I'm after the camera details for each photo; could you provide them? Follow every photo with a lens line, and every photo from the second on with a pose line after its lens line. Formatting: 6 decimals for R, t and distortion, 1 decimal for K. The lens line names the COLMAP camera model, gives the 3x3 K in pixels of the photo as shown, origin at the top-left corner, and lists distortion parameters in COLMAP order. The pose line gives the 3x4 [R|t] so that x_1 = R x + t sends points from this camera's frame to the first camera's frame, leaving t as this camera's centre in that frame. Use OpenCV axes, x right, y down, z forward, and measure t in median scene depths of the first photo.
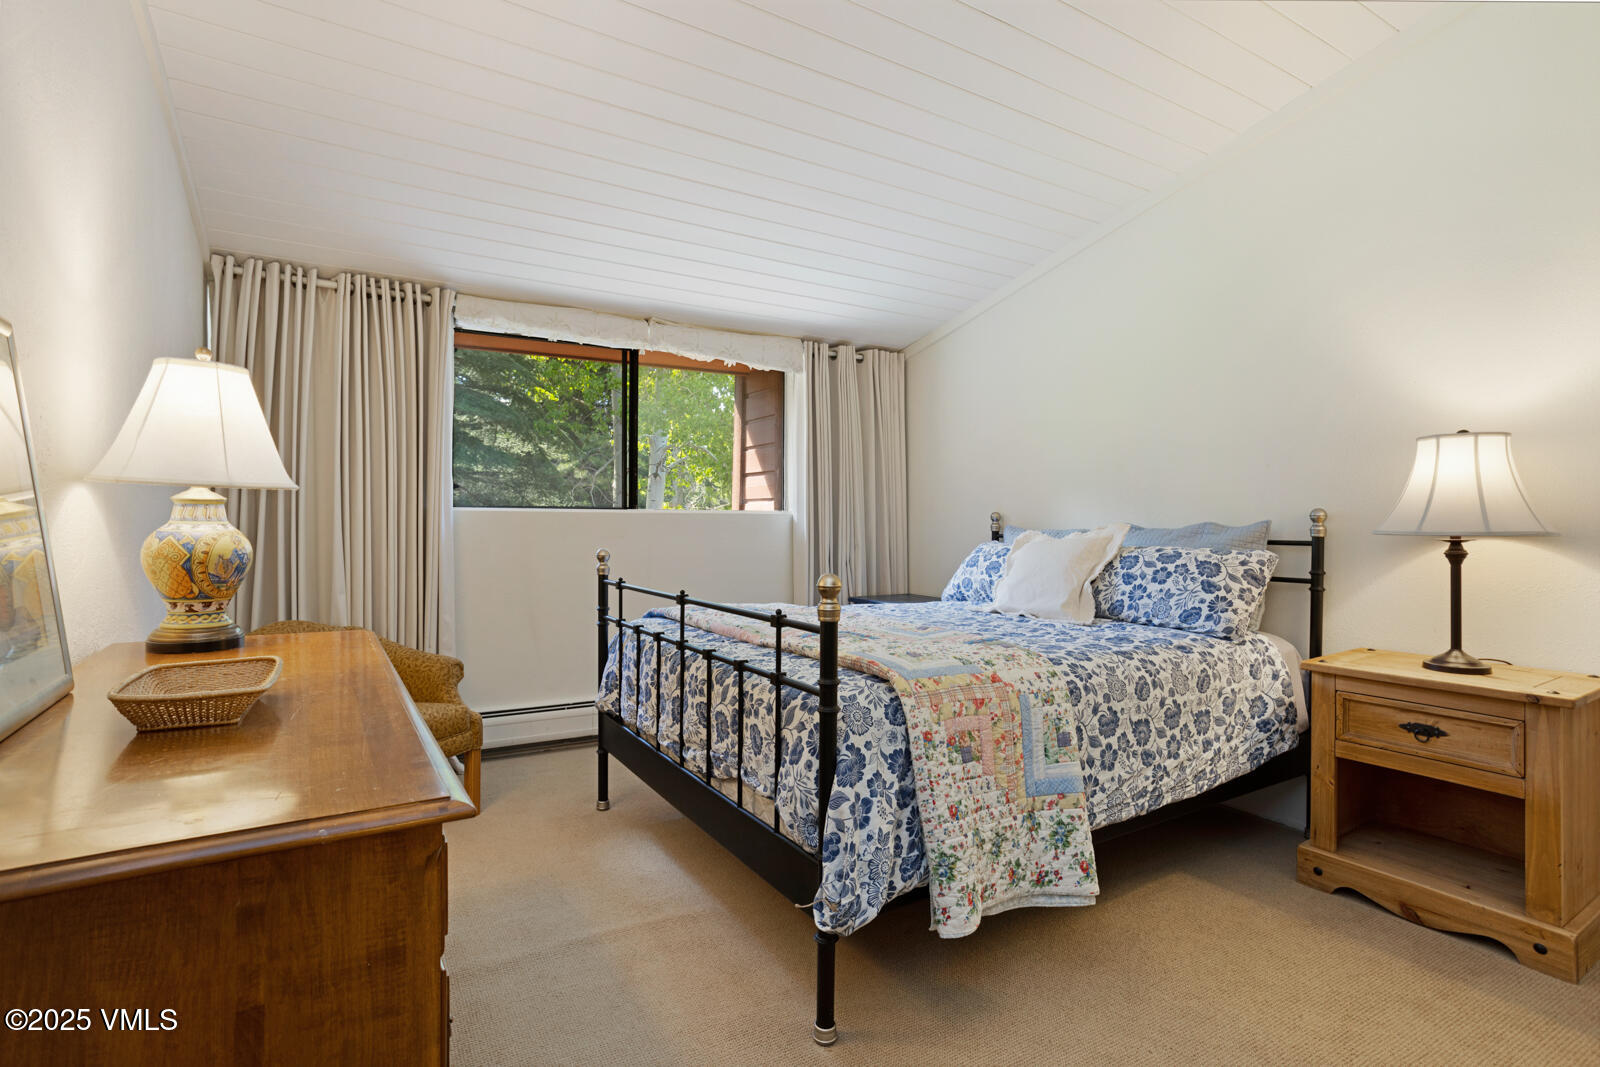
lens RADIAL K [[785.2, 0, 800.0], [0, 785.2, 533.5], [0, 0, 1]] dist [-0.063310, 0.051180]
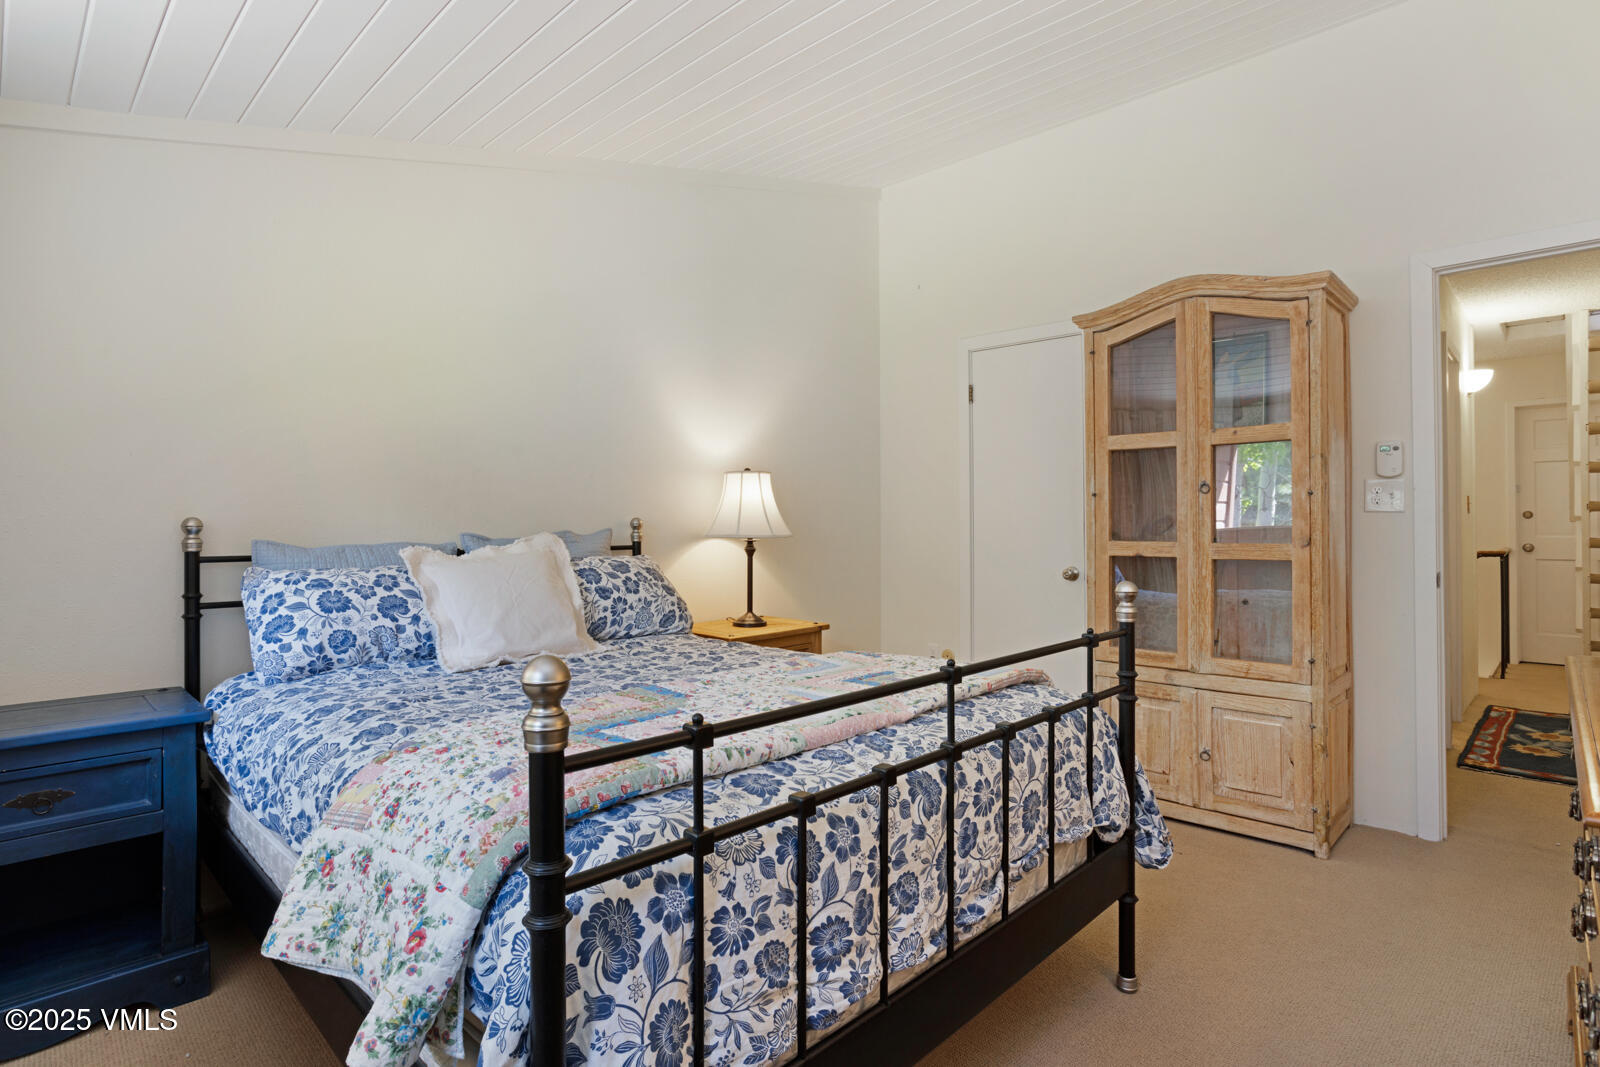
lens RADIAL K [[815.1, 0, 800.0], [0, 815.1, 533.5], [0, 0, 1]] dist [-0.001418, -0.000170]
pose [[-0.251590, -0.015494, 0.967710, -0.555895], [0.014411, 0.999701, 0.019753, -0.027629], [-0.967727, 0.018915, -0.251292, 0.983241]]
